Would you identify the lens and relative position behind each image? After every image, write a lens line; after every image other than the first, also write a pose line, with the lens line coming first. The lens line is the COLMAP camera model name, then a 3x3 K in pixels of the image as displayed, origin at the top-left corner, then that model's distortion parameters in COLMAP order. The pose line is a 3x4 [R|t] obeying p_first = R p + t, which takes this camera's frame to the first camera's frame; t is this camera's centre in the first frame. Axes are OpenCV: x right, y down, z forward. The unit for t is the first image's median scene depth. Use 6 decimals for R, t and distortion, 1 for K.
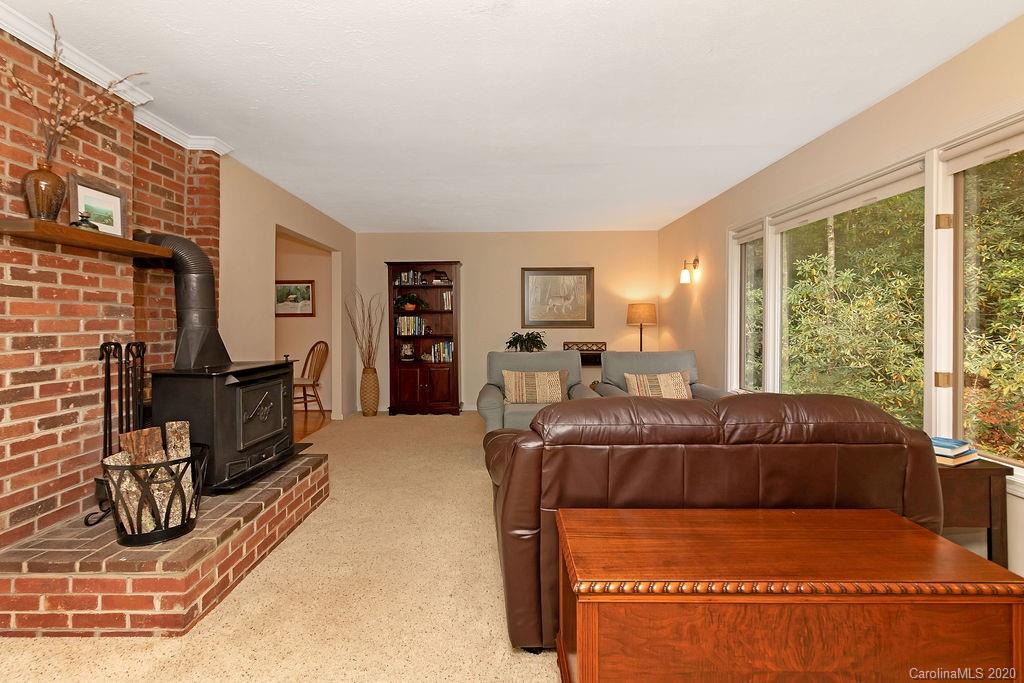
lens RADIAL K [[482.2, 0, 501.4], [0, 482.2, 327.4], [0, 0, 1]] dist [0.001560, 0.000814]
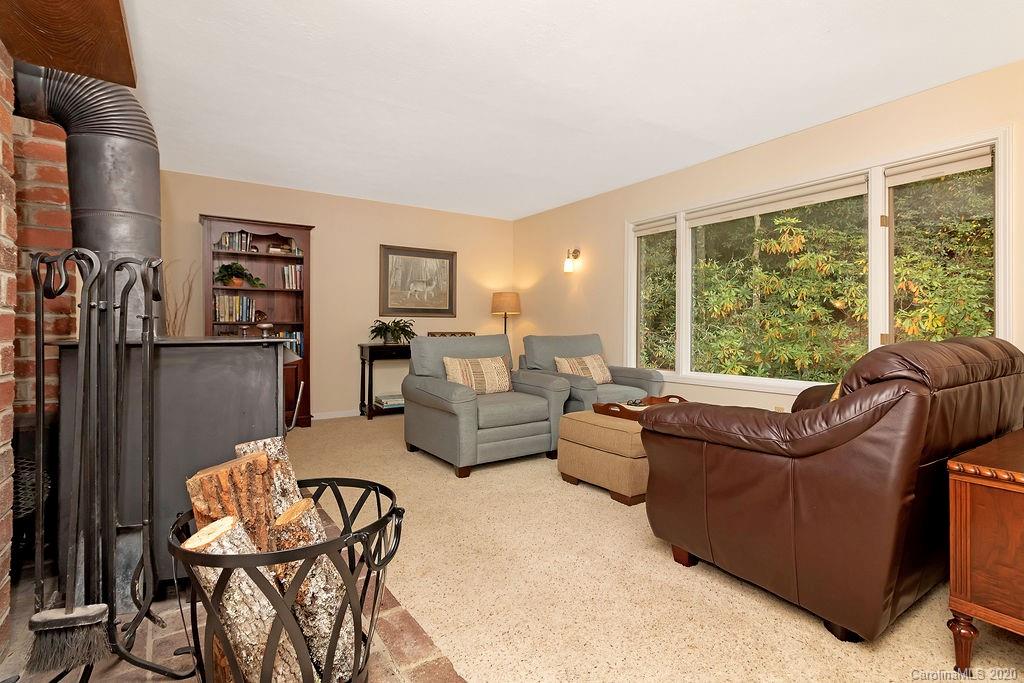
lens RADIAL K [[482.2, 0, 513.8], [0, 482.2, 334.2], [0, 0, 1]] dist [0.001560, 0.000814]
pose [[0.820473, -0.004172, 0.571670, -0.260791], [0.002641, 0.999990, 0.003507, 0.032887], [-0.571679, -0.001368, 0.820476, 0.180481]]
